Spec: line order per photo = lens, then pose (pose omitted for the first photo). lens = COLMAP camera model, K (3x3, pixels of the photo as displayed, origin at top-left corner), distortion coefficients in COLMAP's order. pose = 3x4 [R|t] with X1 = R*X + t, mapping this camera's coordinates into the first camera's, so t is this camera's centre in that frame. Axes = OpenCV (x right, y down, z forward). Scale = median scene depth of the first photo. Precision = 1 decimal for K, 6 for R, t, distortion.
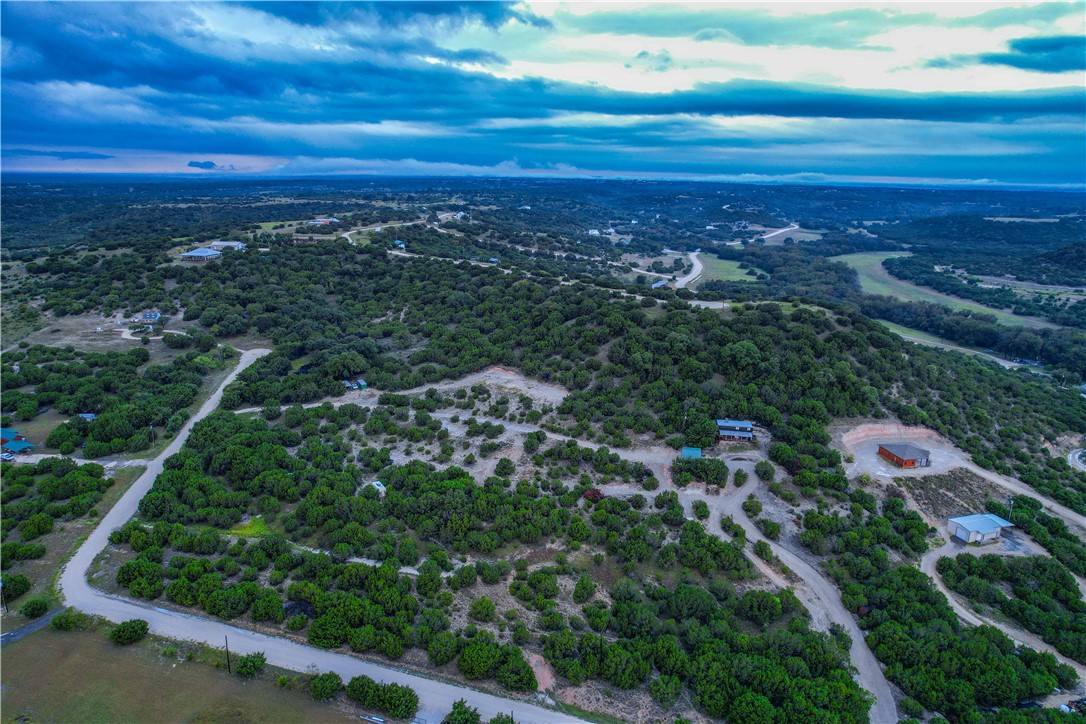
lens RADIAL K [[693.6, 0, 543.0], [0, 693.6, 362.0], [0, 0, 1]] dist [-0.084193, 0.073478]
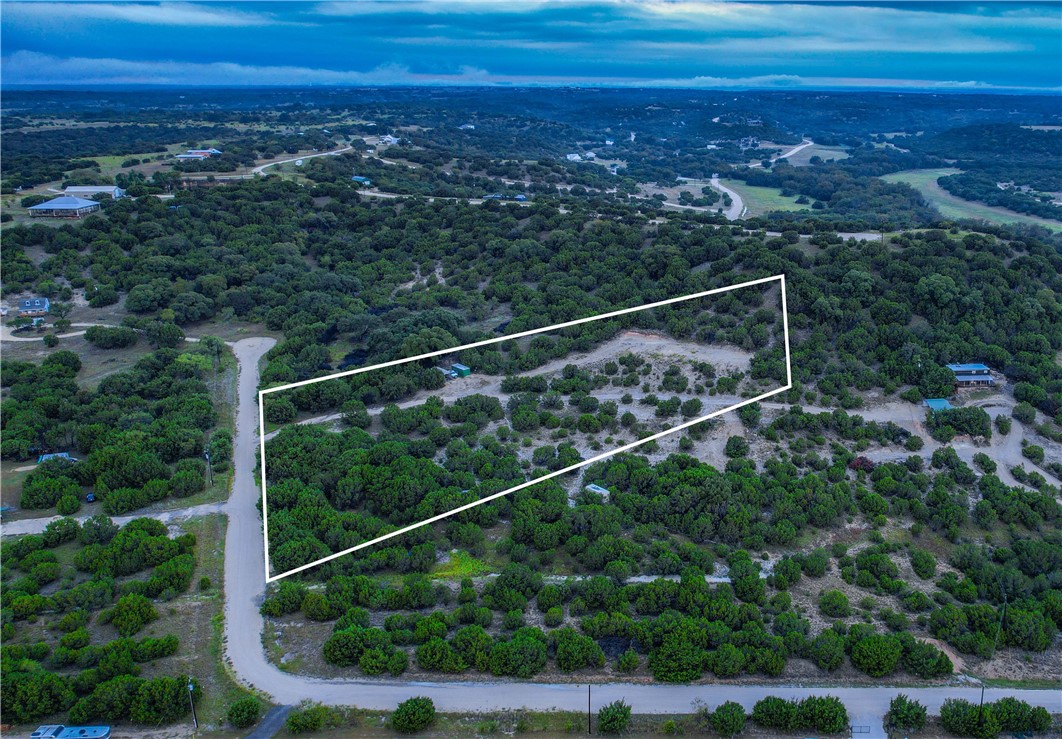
lens RADIAL K [[947.8, 0, 684.7], [0, 947.8, 339.9], [0, 0, 1]] dist [-0.079789, 0.080844]
pose [[0.951615, -0.085565, 0.295141, -0.335651], [0.084331, 0.996294, 0.016933, 0.003990], [-0.295496, 0.008776, 0.955304, -0.023114]]
